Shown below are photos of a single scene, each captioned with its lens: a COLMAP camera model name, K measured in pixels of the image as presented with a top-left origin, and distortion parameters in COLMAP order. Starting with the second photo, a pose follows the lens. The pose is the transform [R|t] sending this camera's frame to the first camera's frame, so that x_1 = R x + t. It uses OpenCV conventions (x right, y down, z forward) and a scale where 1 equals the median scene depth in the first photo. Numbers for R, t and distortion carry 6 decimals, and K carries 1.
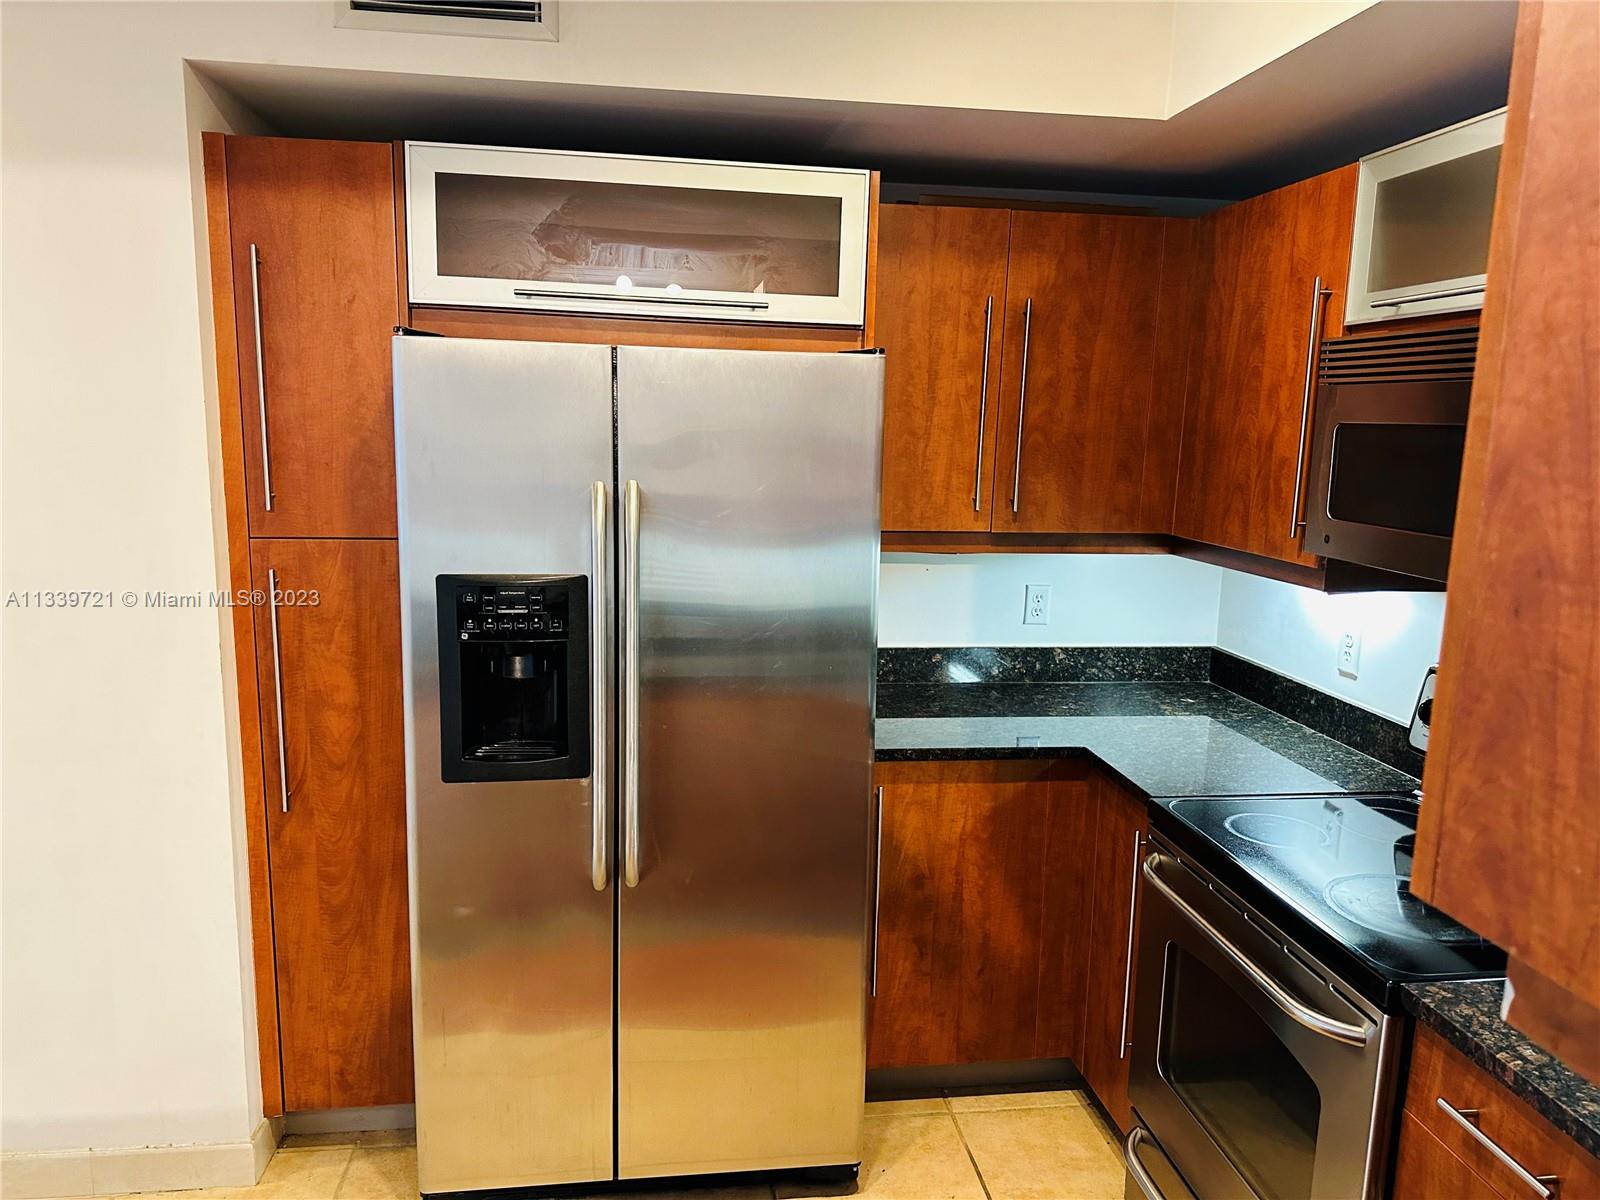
lens RADIAL K [[1129.3, 0, 800.0], [0, 1129.3, 600.0], [0, 0, 1]] dist [0.056242, -0.118417]
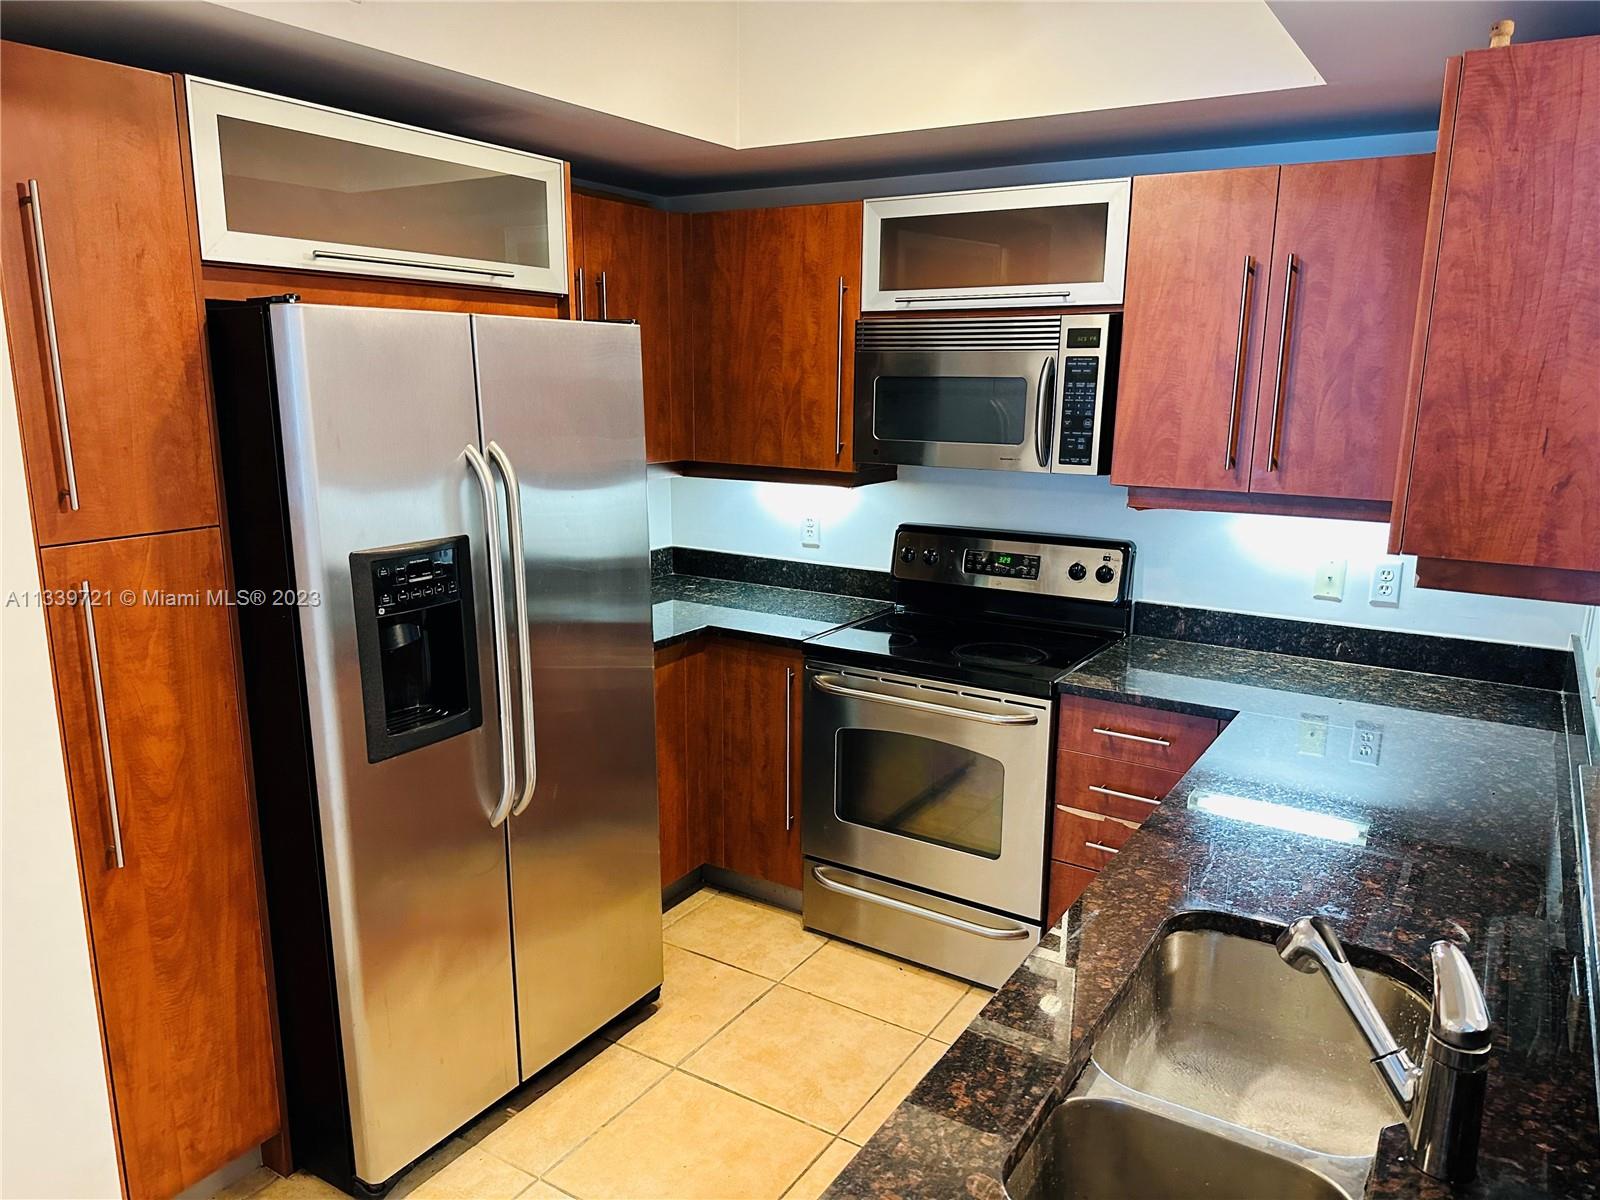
lens RADIAL K [[1115.8, 0, 818.9], [0, 1115.8, 598.0], [0, 0, 1]] dist [0.092244, -0.108579]
pose [[0.644228, -0.170920, 0.745491, -0.702591], [0.127135, 0.985081, 0.115985, -0.040865], [-0.754193, 0.020057, 0.656347, 0.055820]]
